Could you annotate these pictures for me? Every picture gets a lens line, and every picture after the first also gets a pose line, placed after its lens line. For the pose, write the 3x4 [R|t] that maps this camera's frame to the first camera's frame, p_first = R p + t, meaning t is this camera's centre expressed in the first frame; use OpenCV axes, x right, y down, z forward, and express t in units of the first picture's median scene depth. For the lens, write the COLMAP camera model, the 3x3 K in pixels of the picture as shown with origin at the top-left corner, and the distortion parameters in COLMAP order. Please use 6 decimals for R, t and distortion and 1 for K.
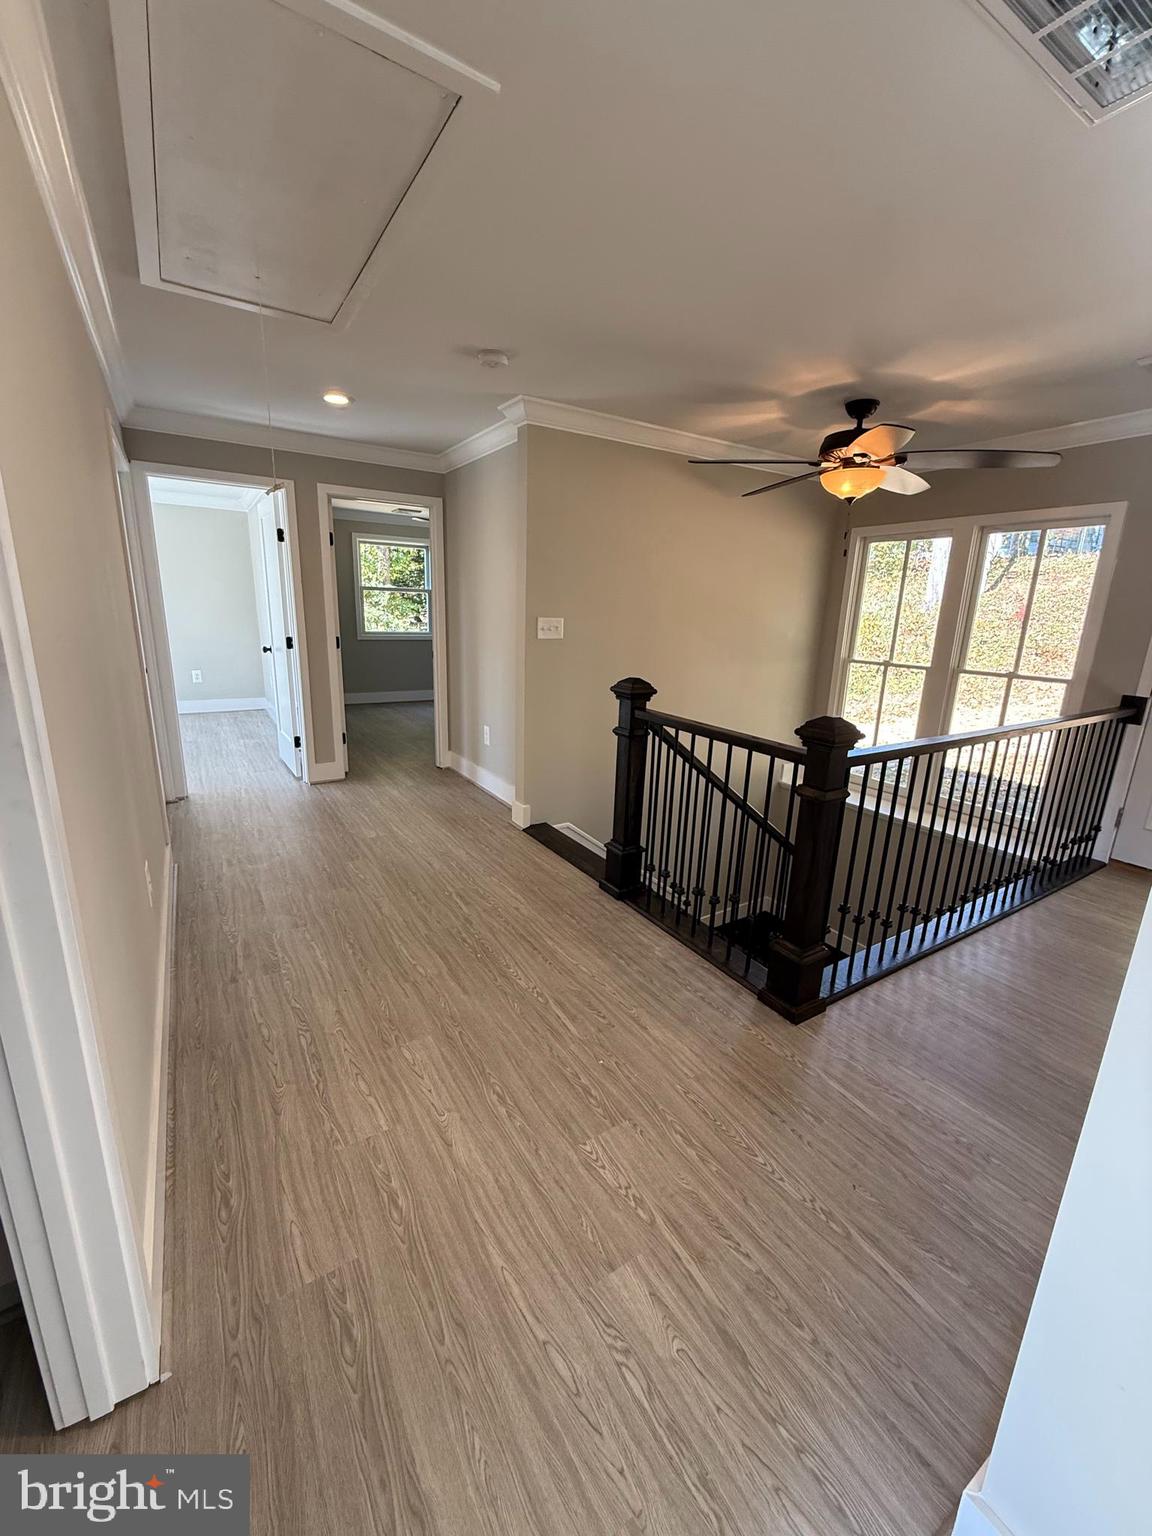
lens RADIAL K [[611.1, 0, 580.7], [0, 611.1, 762.9], [0, 0, 1]] dist [0.001191, -0.000538]
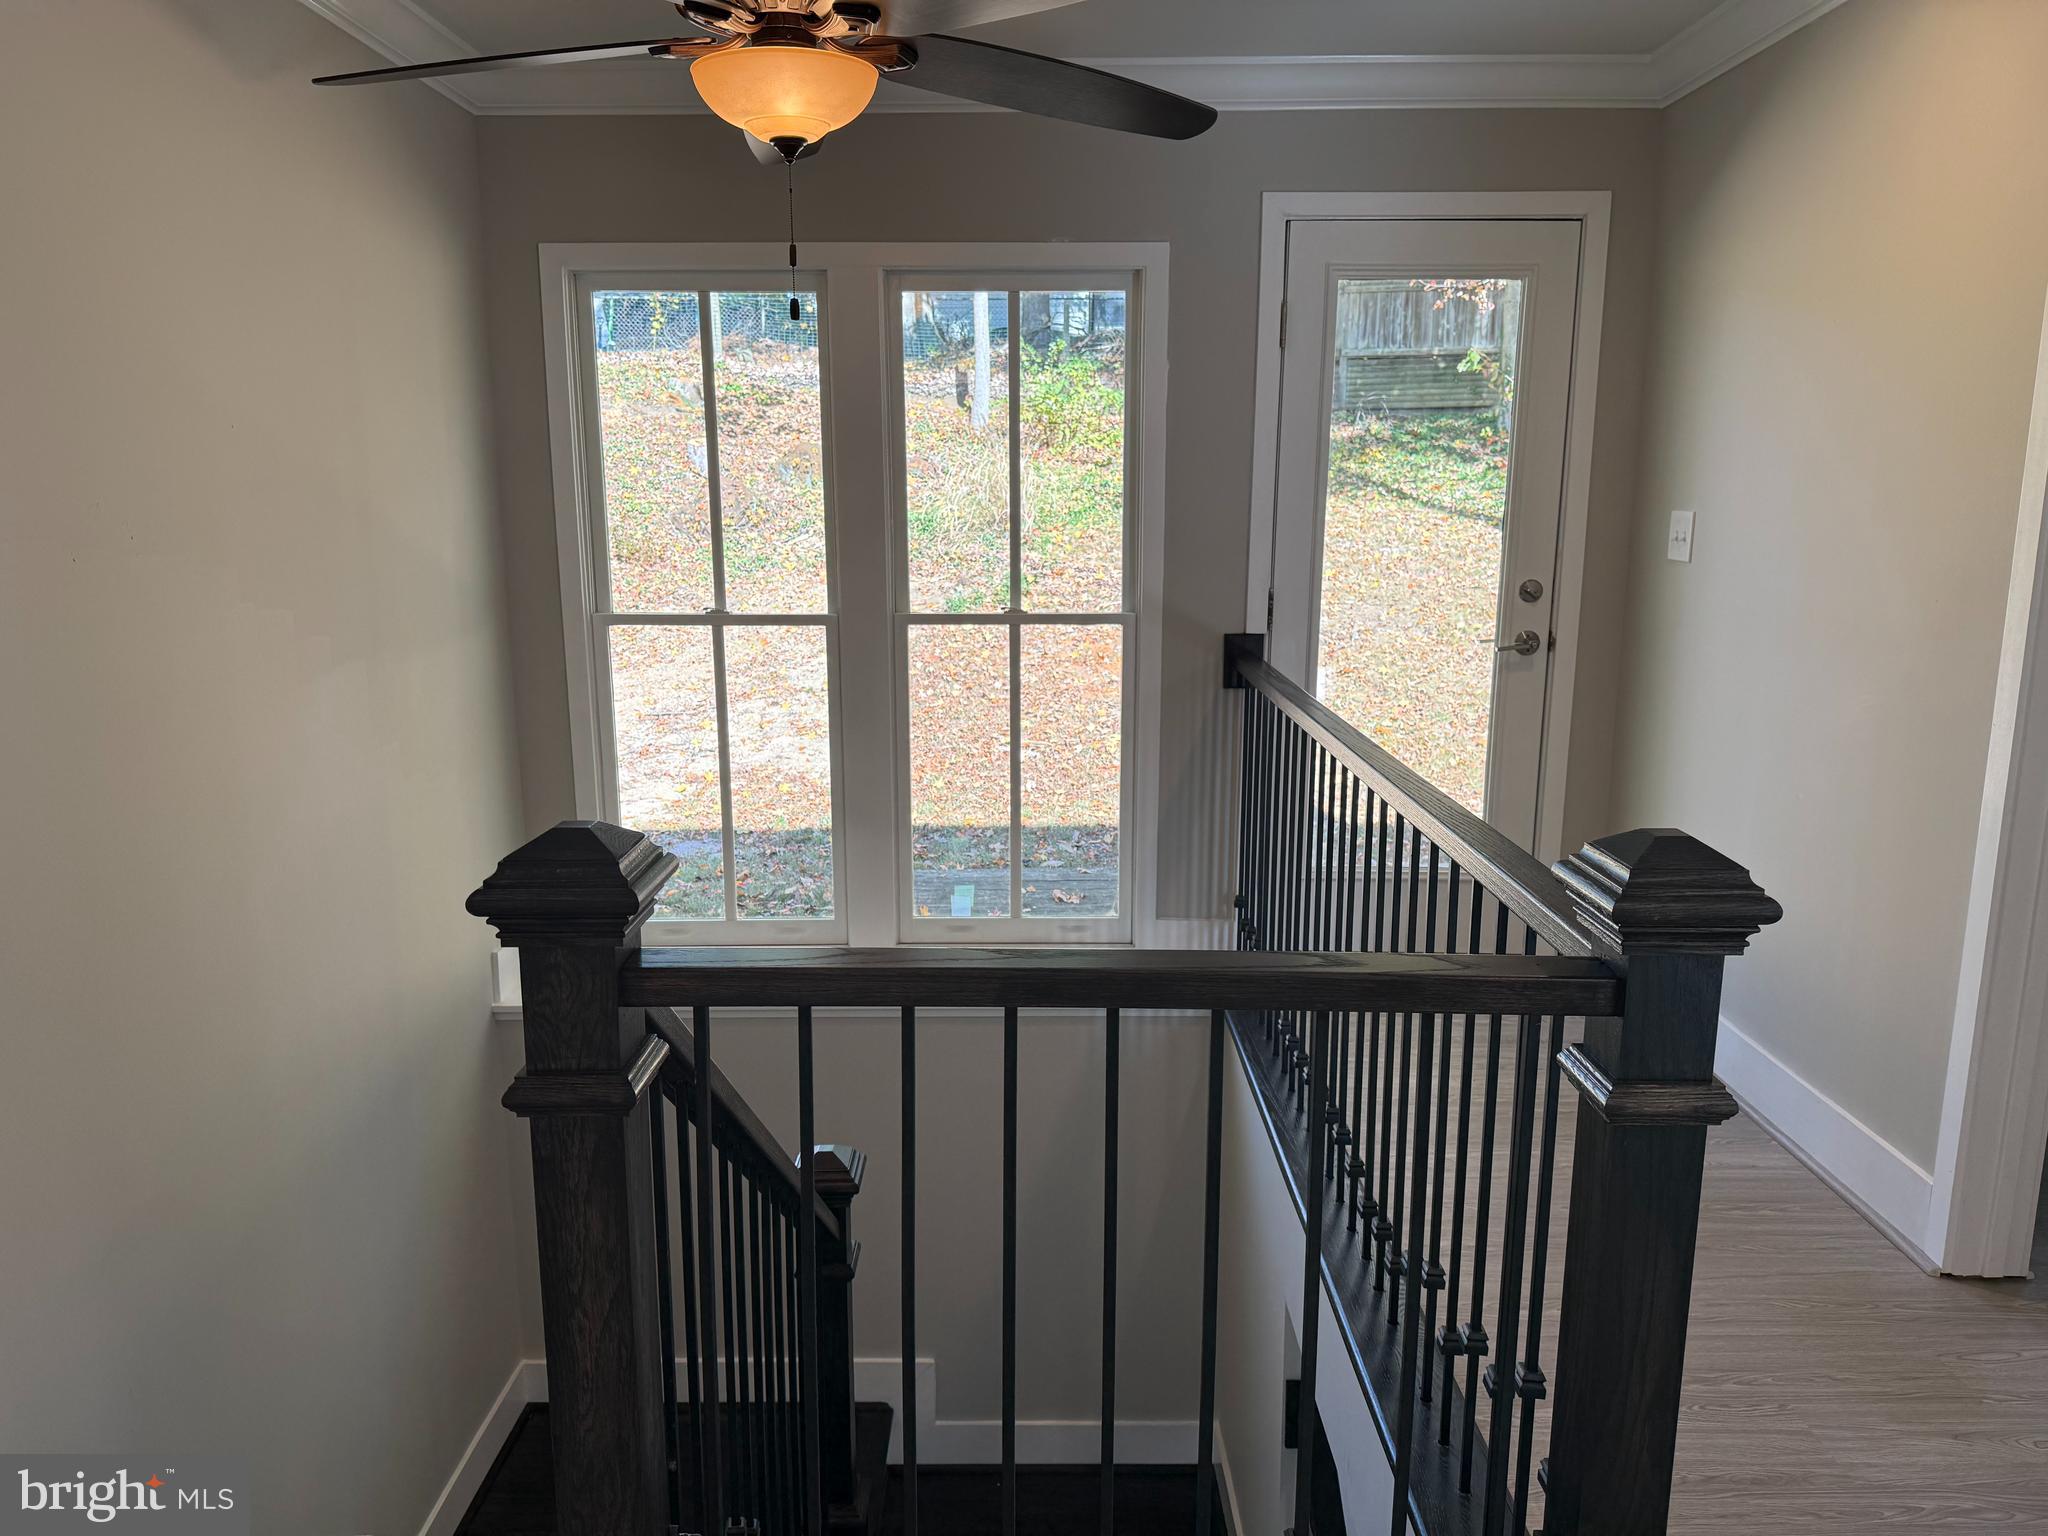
lens RADIAL K [[1428.0, 0, 1032.8], [0, 1428.0, 774.3], [0, 0, 1]] dist [0.046676, -0.044949]
pose [[0.528744, -0.194798, 0.826126, -0.179650], [0.225915, 0.970497, 0.084248, -0.125999], [-0.818164, 0.142089, 0.557152, 0.465502]]
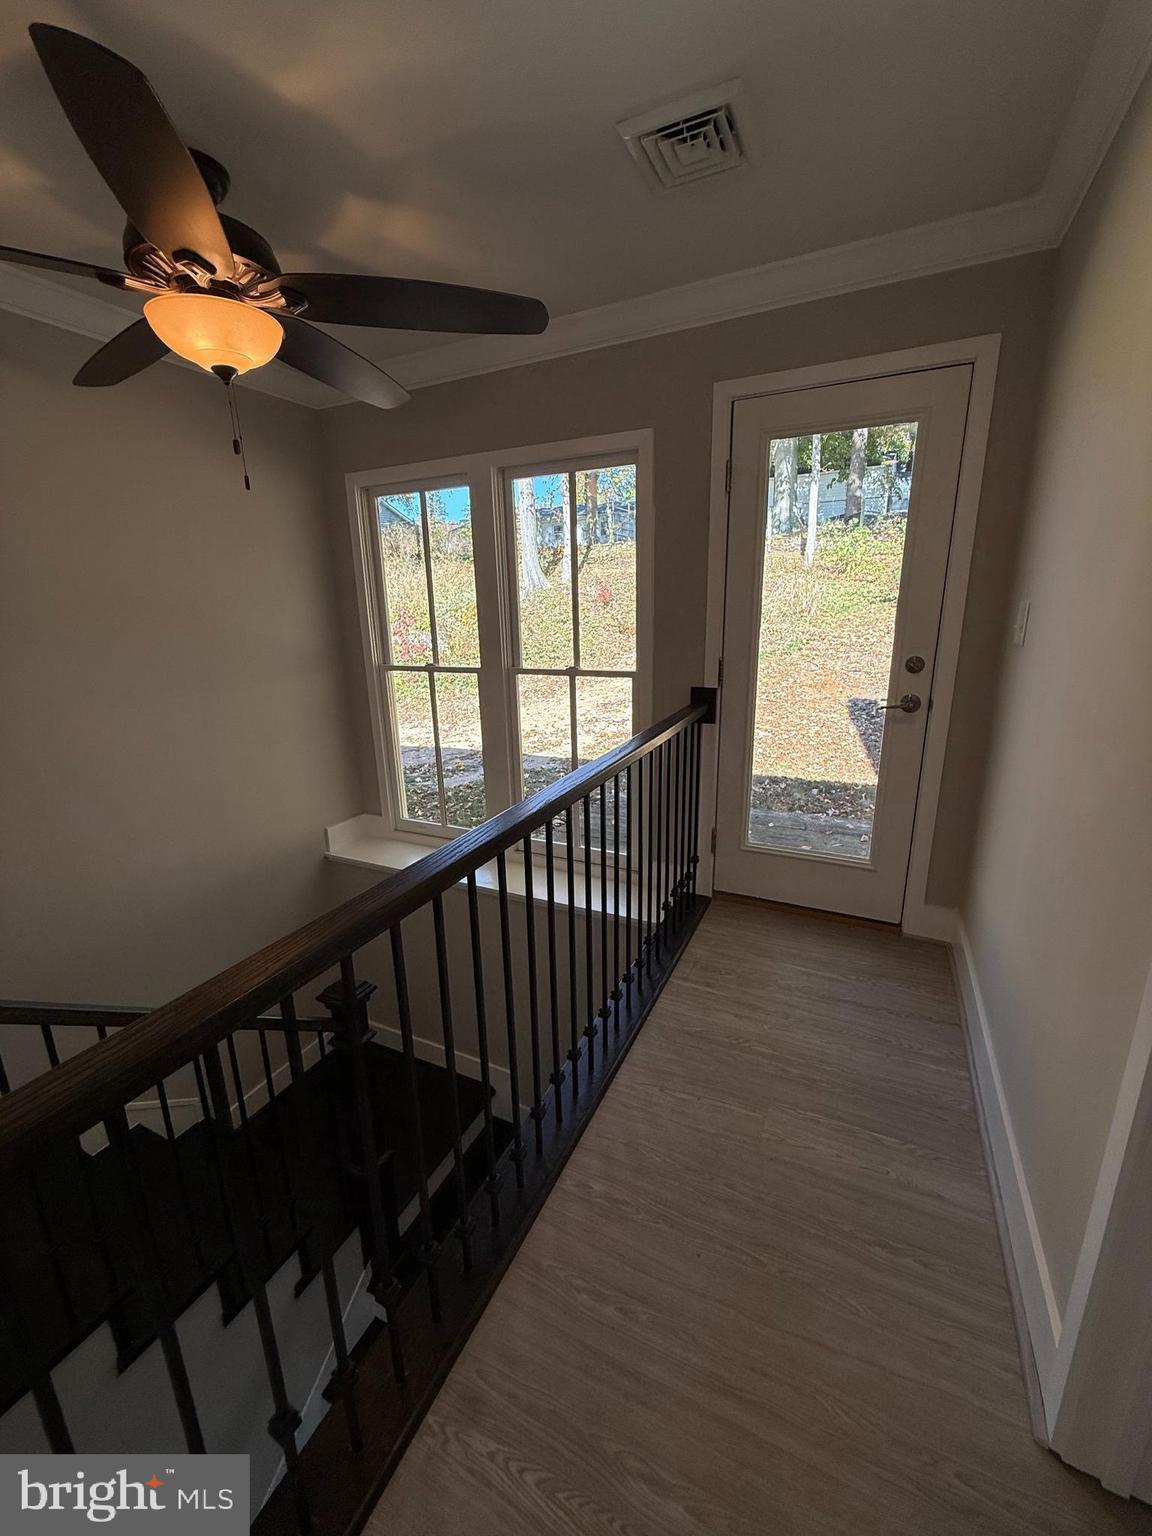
lens RADIAL K [[611.1, 0, 580.7], [0, 611.1, 762.9], [0, 0, 1]] dist [0.001191, -0.000538]
pose [[0.843788, -0.181597, 0.505019, 0.341832], [0.177414, 0.982492, 0.056866, -0.080807], [-0.506504, 0.041615, 0.861233, 0.387362]]
